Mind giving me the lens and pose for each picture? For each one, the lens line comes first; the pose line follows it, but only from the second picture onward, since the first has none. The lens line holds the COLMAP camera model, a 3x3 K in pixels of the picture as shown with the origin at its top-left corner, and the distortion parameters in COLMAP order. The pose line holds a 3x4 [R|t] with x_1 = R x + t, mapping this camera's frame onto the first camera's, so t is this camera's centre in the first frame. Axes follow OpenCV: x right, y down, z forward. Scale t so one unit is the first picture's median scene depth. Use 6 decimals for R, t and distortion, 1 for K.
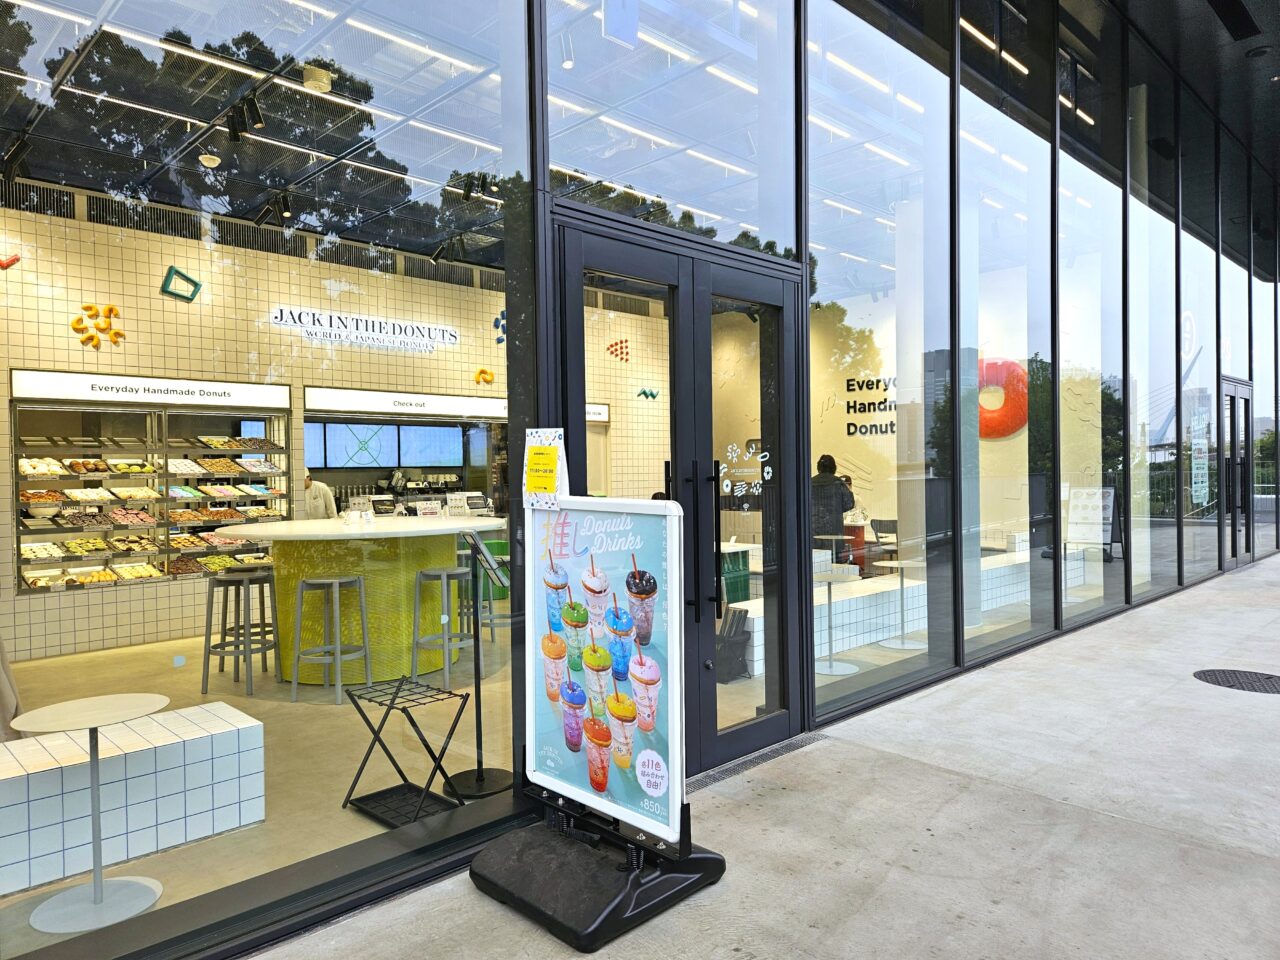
lens RADIAL K [[871.3, 0, 640.0], [0, 871.3, 480.0], [0, 0, 1]] dist [0.056287, -0.000073]
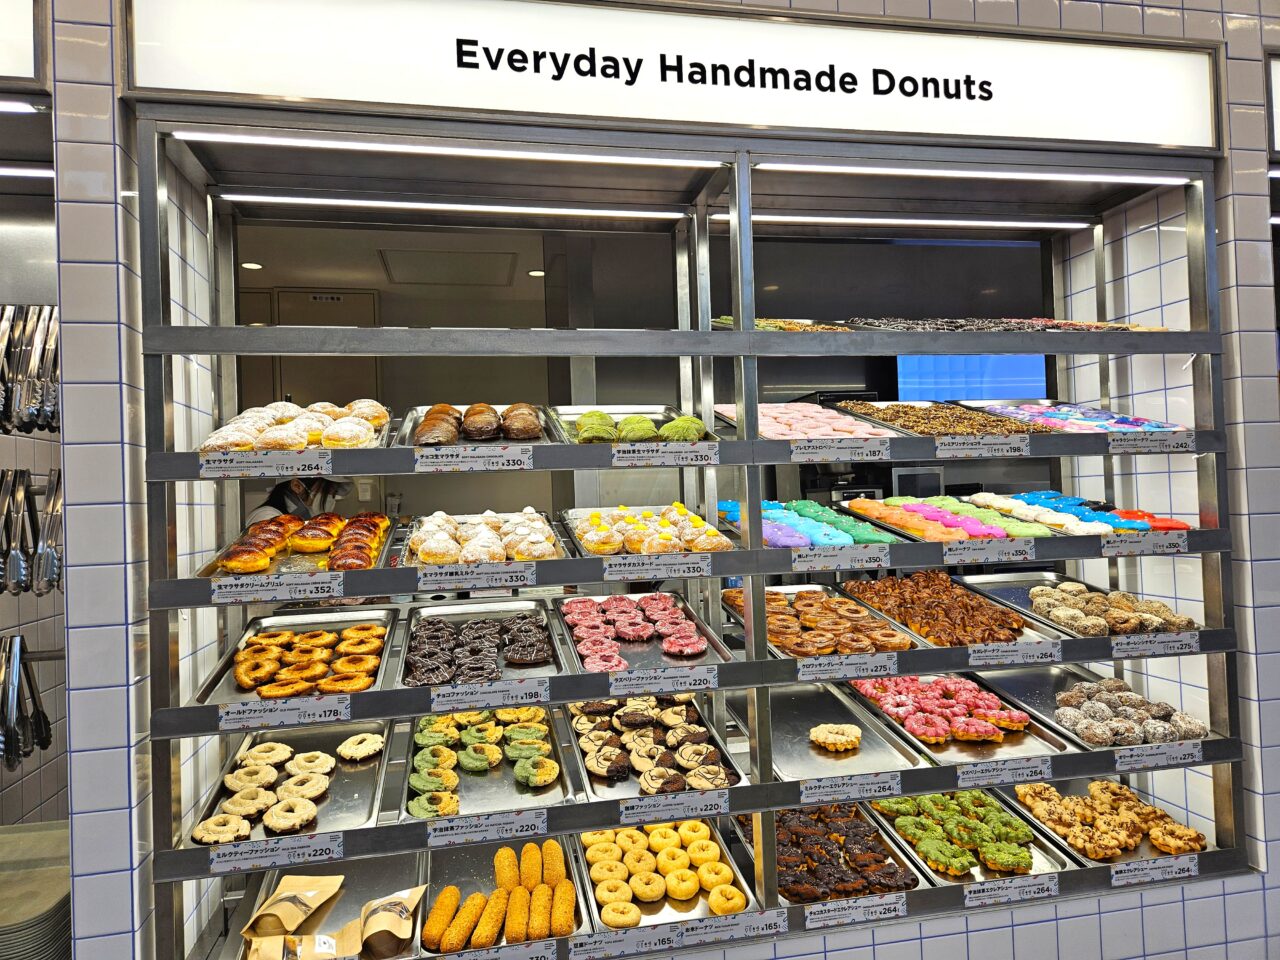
lens RADIAL K [[900.2, 0, 640.0], [0, 900.2, 480.0], [0, 0, 1]] dist [0.103349, -0.096558]
pose [[0.844958, -0.024748, -0.534259, -0.323759], [0.018137, 0.999680, -0.017622, 0.003804], [0.534525, 0.005200, 0.845137, 0.586421]]
